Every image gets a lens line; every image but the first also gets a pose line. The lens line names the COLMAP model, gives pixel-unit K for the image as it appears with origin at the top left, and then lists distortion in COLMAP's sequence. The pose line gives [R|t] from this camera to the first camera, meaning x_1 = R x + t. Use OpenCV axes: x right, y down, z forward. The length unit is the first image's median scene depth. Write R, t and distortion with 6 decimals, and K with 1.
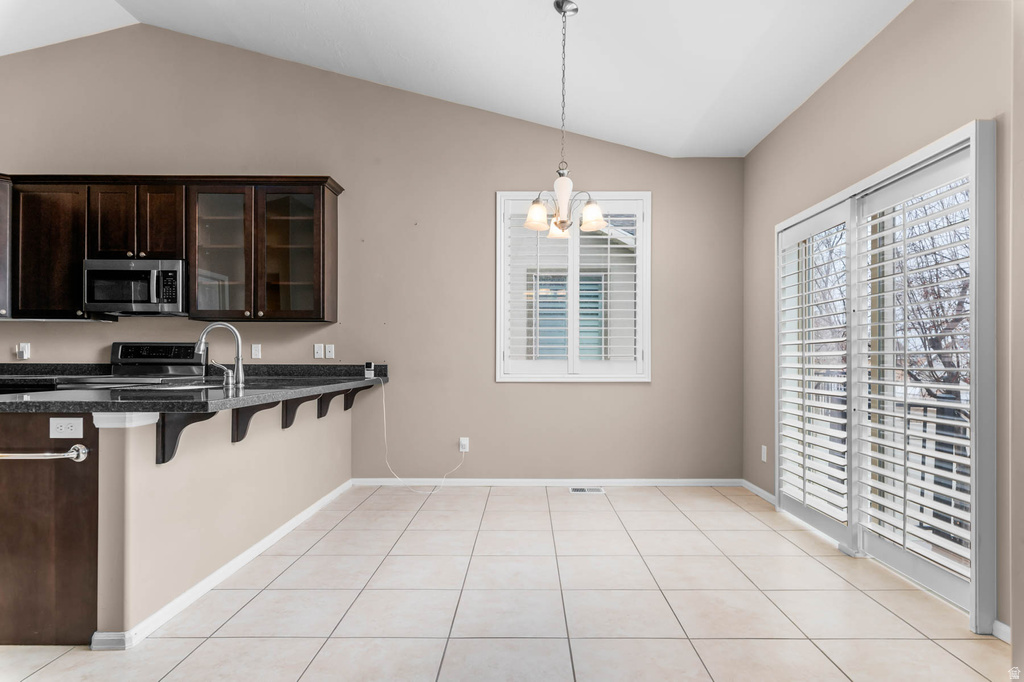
lens RADIAL K [[570.4, 0, 521.5], [0, 570.4, 358.6], [0, 0, 1]] dist [0.001749, 0.000405]
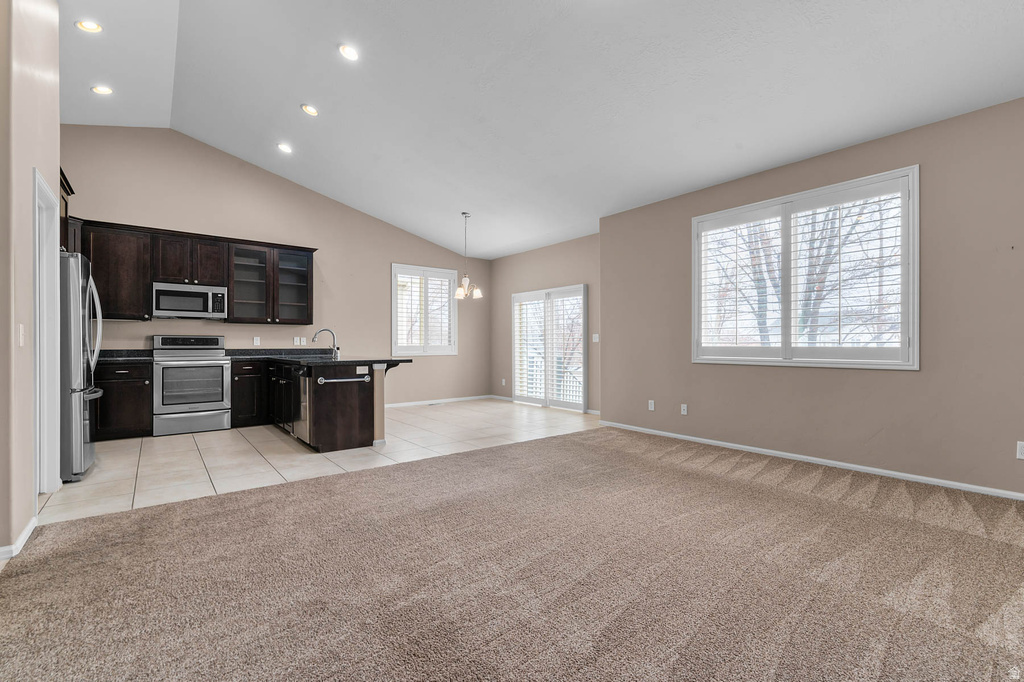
lens RADIAL K [[451.4, 0, 512.0], [0, 451.4, 341.0], [0, 0, 1]] dist [0.012533, -0.000154]
pose [[0.787971, 0.000713, 0.615712, -0.759220], [0.004322, 0.999968, -0.006689, -0.001301], [-0.615697, 0.007932, 0.787943, -0.578389]]
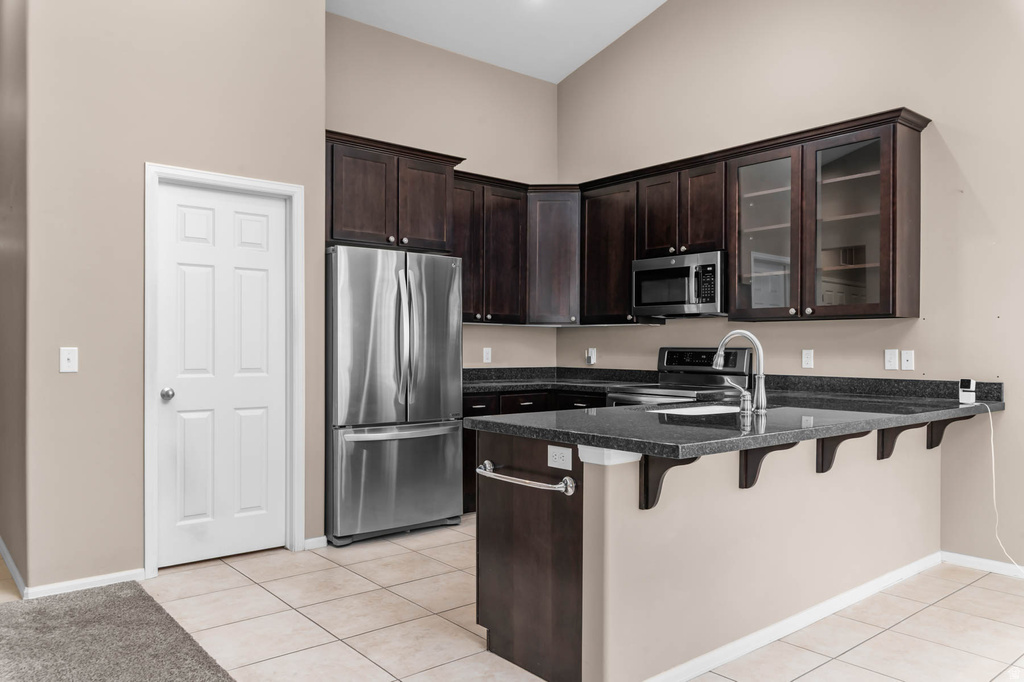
lens RADIAL K [[731.9, 0, 532.9], [0, 731.9, 351.3], [0, 0, 1]] dist [0.000421, -0.002136]
pose [[0.653364, 0.003953, -0.757033, 0.041413], [-0.002301, 0.999992, 0.003235, -0.027491], [0.757040, -0.000372, 0.653368, 0.085912]]
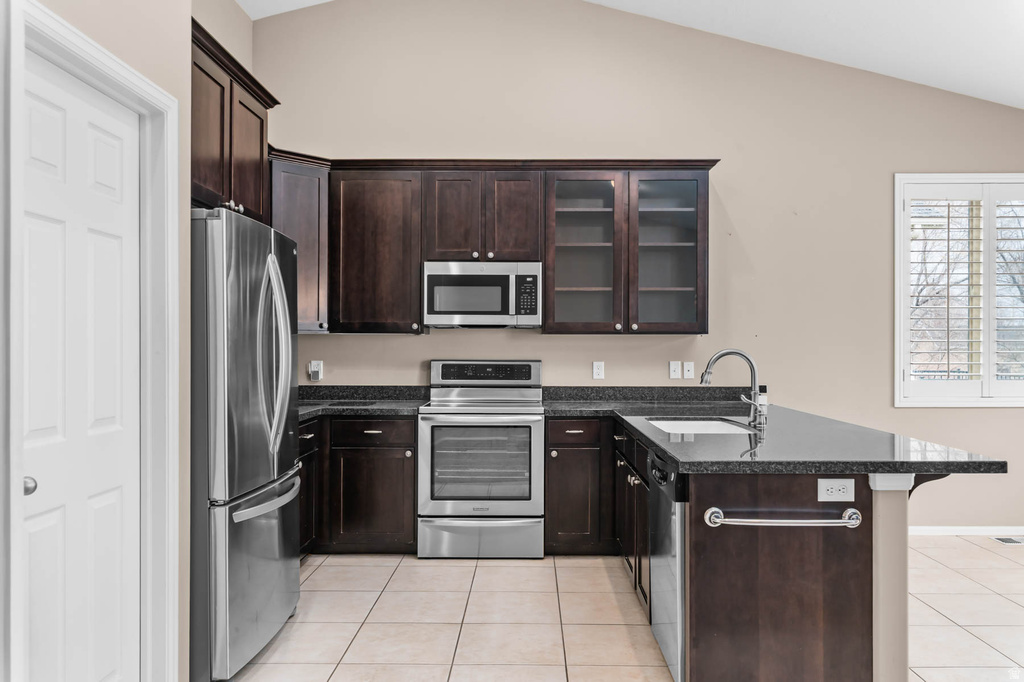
lens RADIAL K [[759.0, 0, 526.5], [0, 759.0, 347.7], [0, 0, 1]] dist [0.000517, 0.000521]
pose [[0.999969, -0.001856, -0.007694, -0.610400], [0.001863, 0.999998, 0.000914, -0.050383], [0.007692, -0.000928, 0.999970, -0.095845]]
